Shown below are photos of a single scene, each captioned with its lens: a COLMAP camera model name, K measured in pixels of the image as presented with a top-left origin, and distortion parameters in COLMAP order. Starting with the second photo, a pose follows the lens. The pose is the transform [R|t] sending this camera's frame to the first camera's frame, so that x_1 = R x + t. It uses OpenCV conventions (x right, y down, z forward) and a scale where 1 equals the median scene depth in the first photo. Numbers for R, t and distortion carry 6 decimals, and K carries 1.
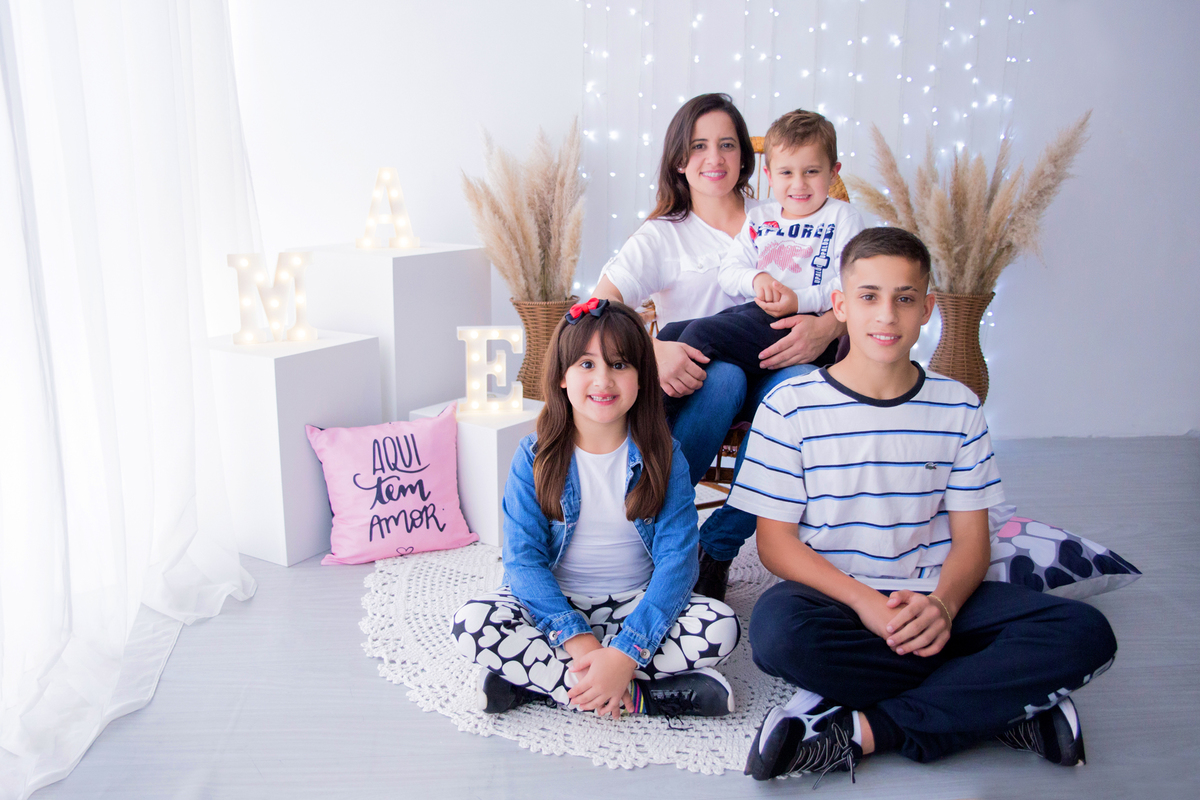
lens RADIAL K [[1006.6, 0, 589.4], [0, 1006.6, 399.2], [0, 0, 1]] dist [-0.090292, 0.084844]
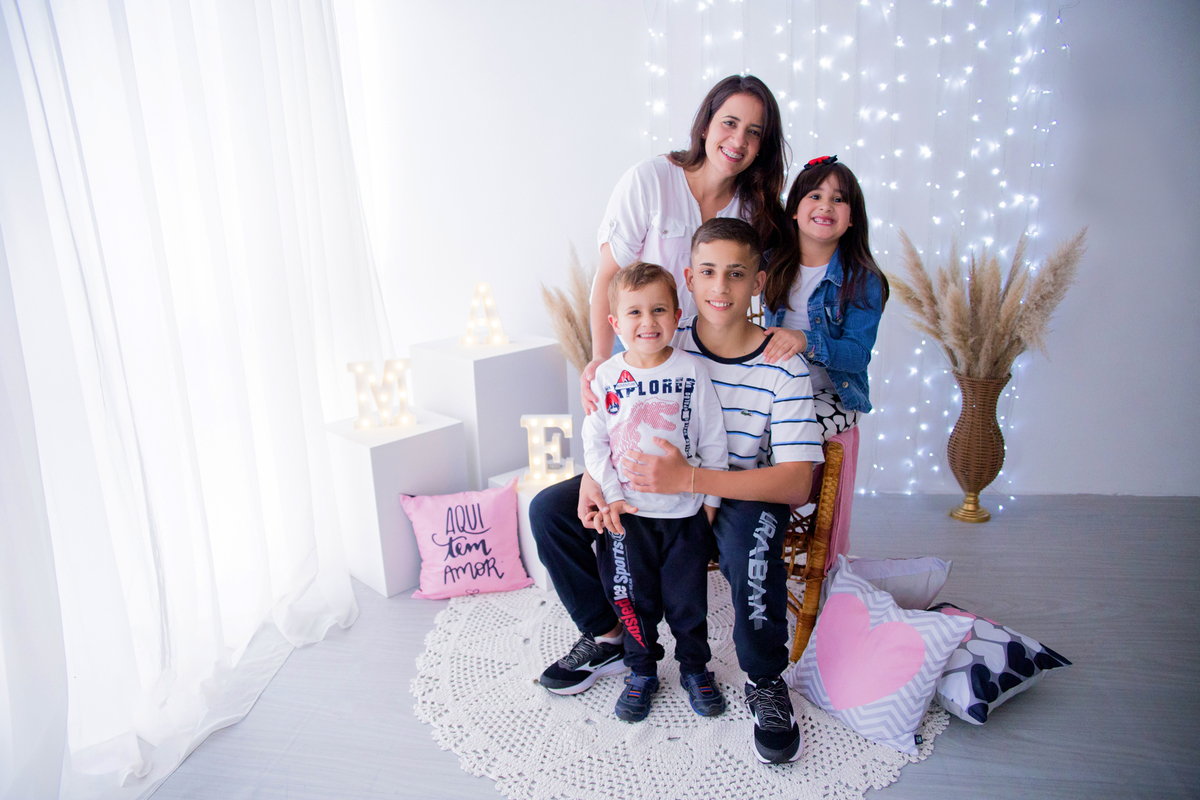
lens RADIAL K [[791.9, 0, 600.0], [0, 791.9, 400.0], [0, 0, 1]] dist [-0.114733, 0.083406]
pose [[0.973508, 0.024177, -0.227370, 0.199913], [-0.016206, 0.999189, 0.036856, -0.135966], [0.228076, -0.032194, 0.973111, 0.052613]]
